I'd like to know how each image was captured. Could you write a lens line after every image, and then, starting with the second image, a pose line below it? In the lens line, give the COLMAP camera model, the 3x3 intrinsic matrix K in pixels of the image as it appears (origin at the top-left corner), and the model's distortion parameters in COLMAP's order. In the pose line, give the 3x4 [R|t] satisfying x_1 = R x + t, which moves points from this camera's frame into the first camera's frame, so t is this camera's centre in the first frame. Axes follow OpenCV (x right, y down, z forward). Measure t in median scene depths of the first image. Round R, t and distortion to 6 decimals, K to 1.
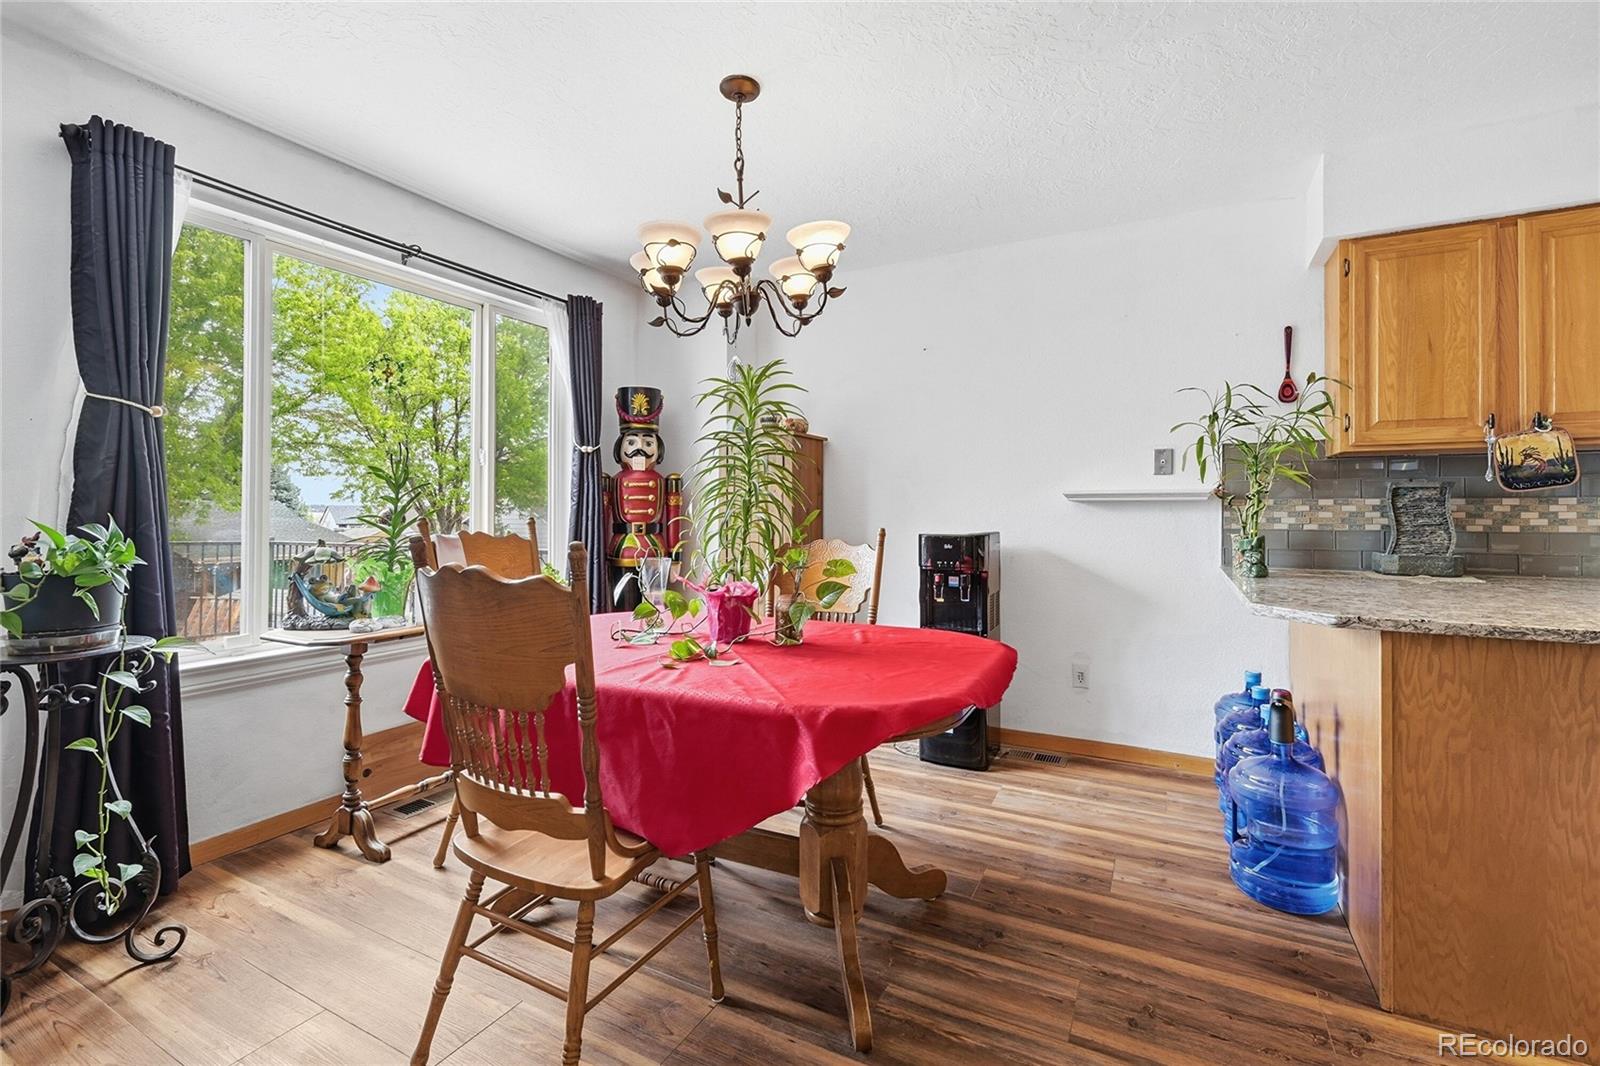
lens RADIAL K [[707.5, 0, 814.6], [0, 707.5, 516.0], [0, 0, 1]] dist [-0.001423, -0.000256]
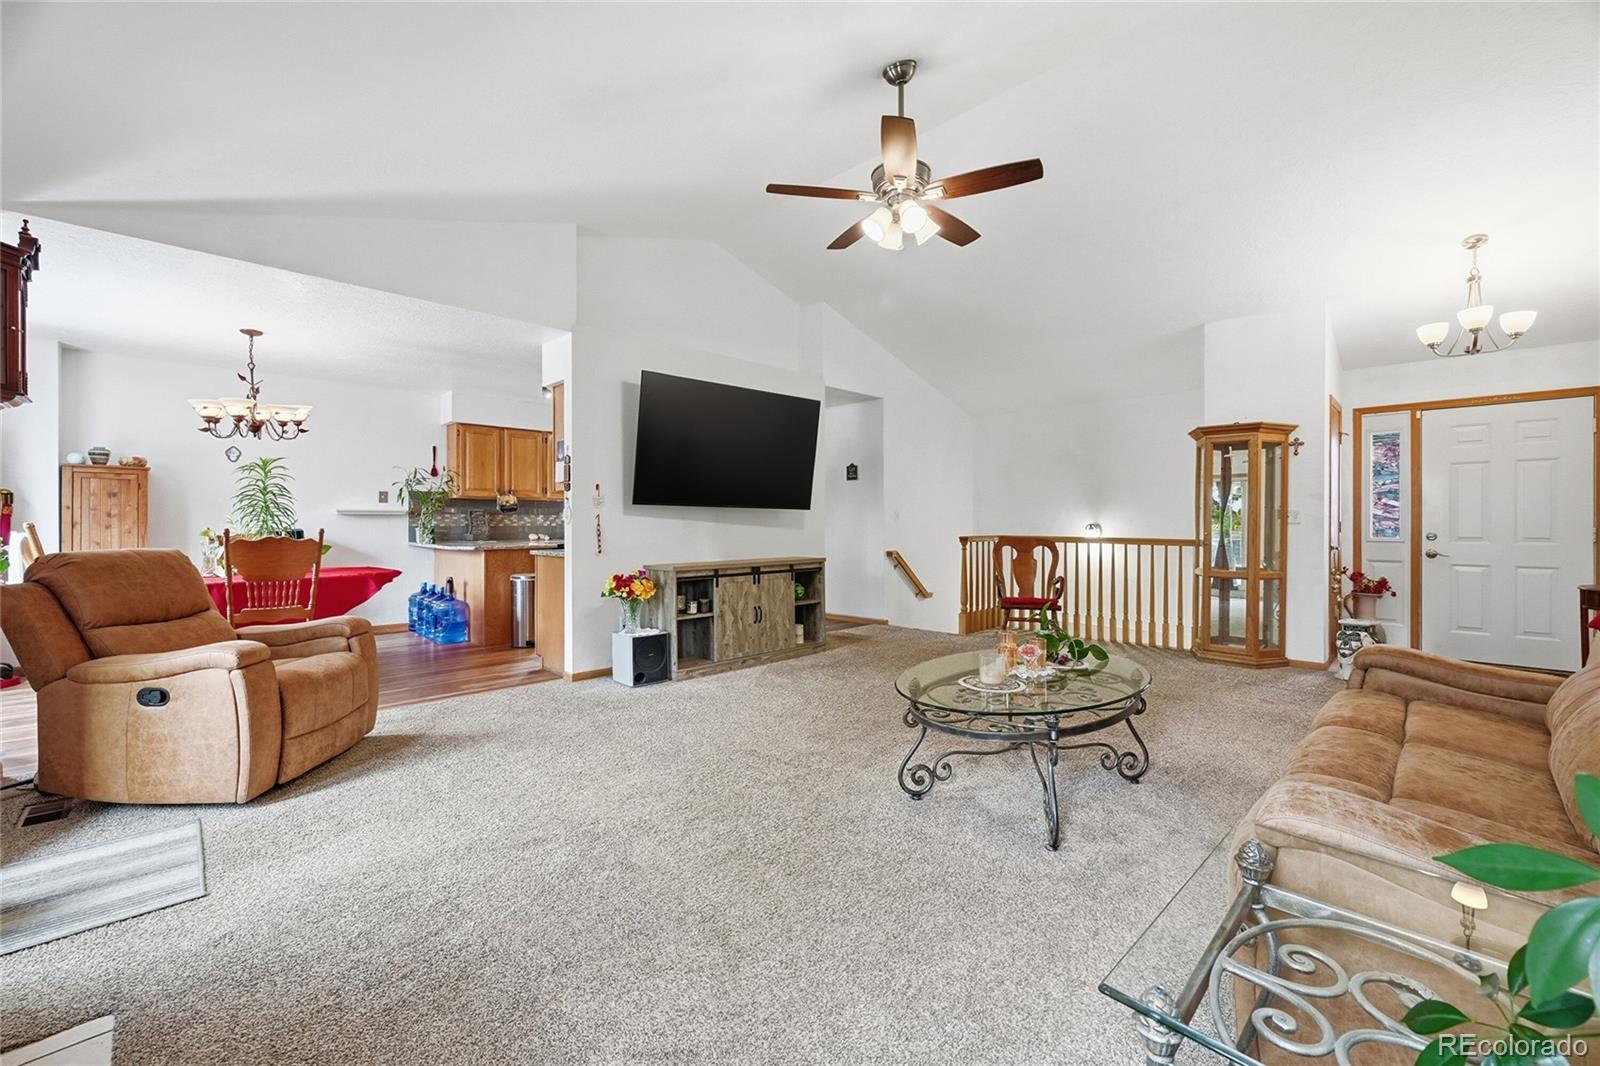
lens RADIAL K [[666.4, 0, 804.0], [0, 666.4, 522.3], [0, 0, 1]] dist [-0.000539, -0.000031]
pose [[0.313551, -0.003415, 0.949565, -1.348287], [0.002536, 0.999993, 0.002759, 0.002151], [-0.949568, 0.001543, 0.313557, -1.152420]]
